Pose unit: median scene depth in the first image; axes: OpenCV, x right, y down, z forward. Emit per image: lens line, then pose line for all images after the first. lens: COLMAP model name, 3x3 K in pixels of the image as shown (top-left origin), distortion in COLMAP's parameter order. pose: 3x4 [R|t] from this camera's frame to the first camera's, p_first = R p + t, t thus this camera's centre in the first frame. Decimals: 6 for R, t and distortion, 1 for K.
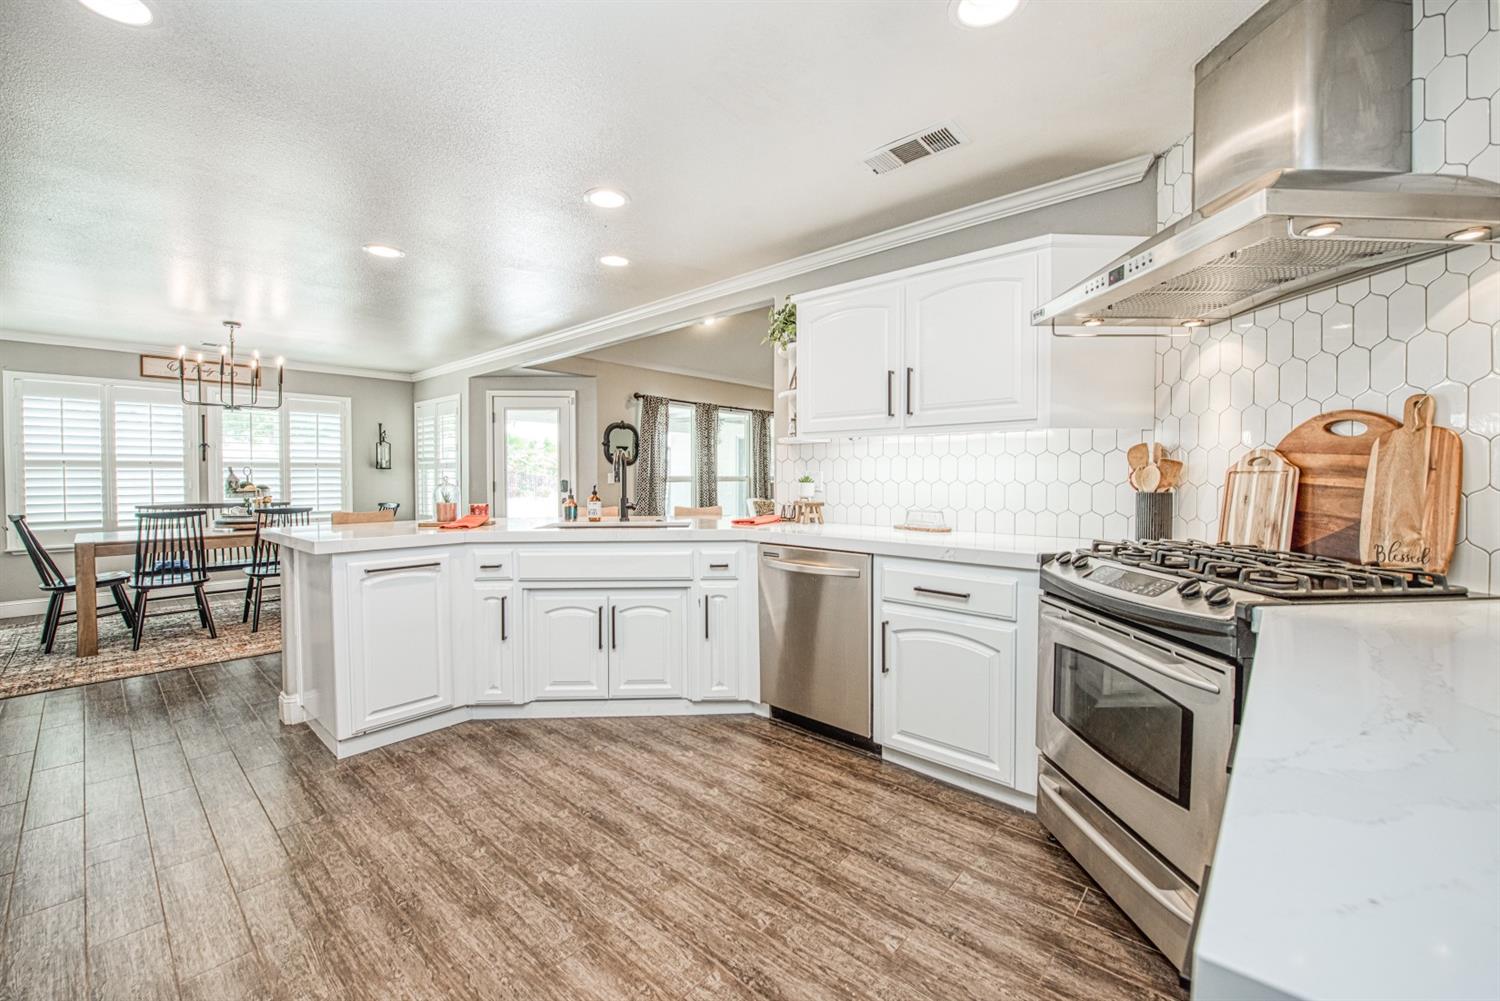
lens RADIAL K [[613.7, 0, 750.7], [0, 613.7, 486.5], [0, 0, 1]] dist [-0.011894, -0.002035]
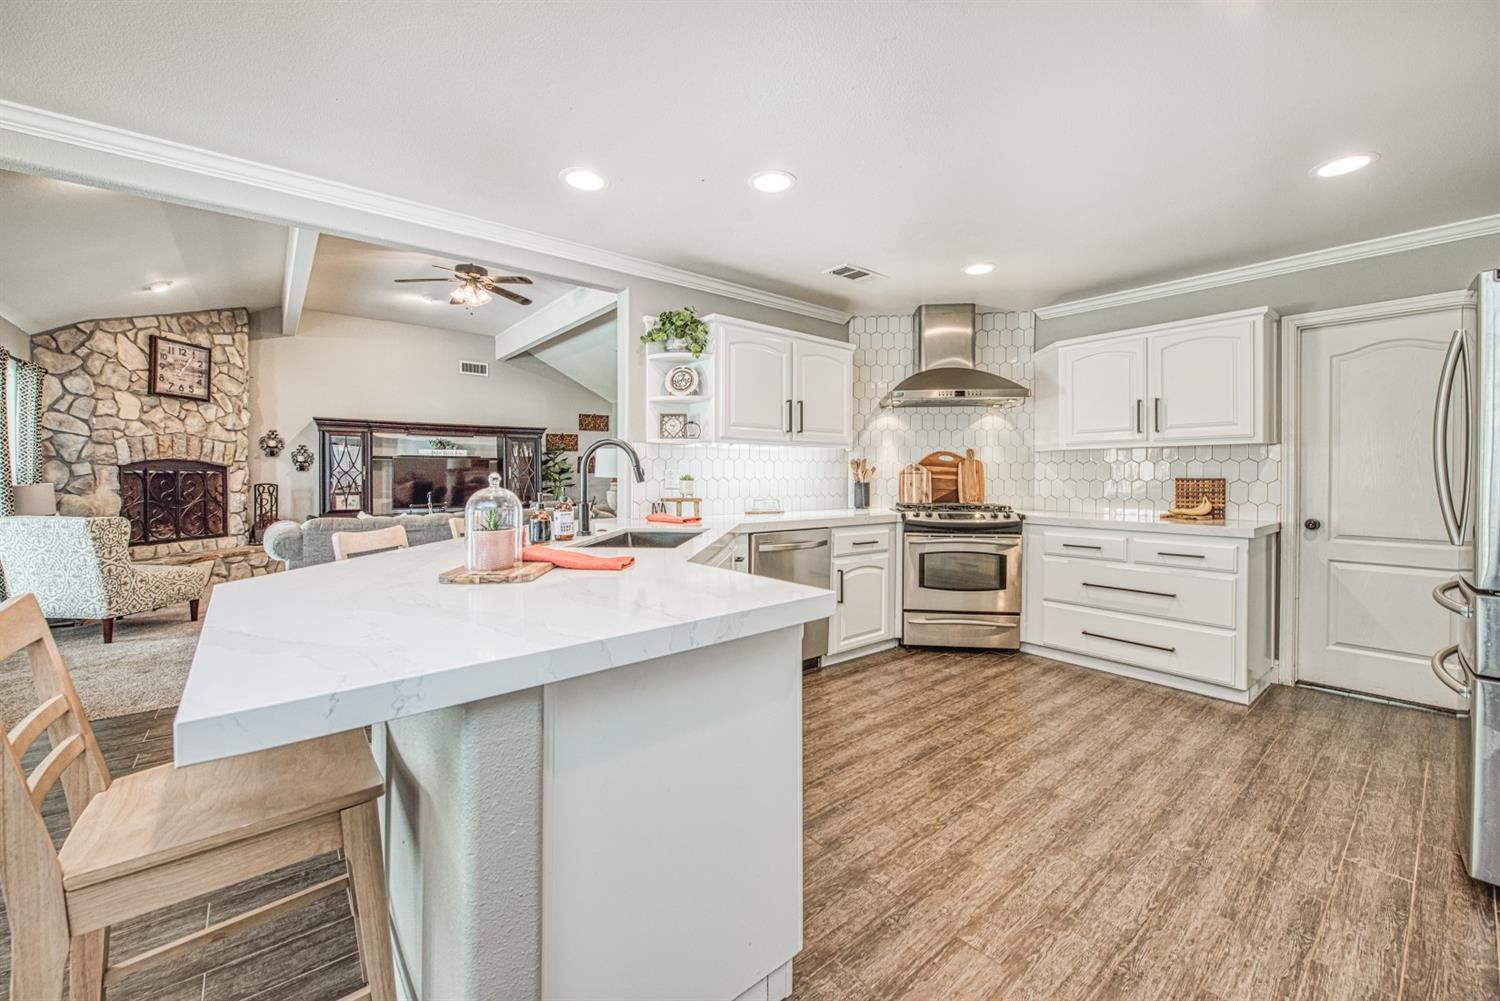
lens RADIAL K [[613.7, 0, 720.9], [0, 613.7, 476.9], [0, 0, 1]] dist [-0.011894, -0.002035]
pose [[0.151064, 0.000470, 0.988524, -1.663775], [0.018229, 0.999829, -0.003261, -0.013926], [-0.988356, 0.018512, 0.151030, 1.321869]]
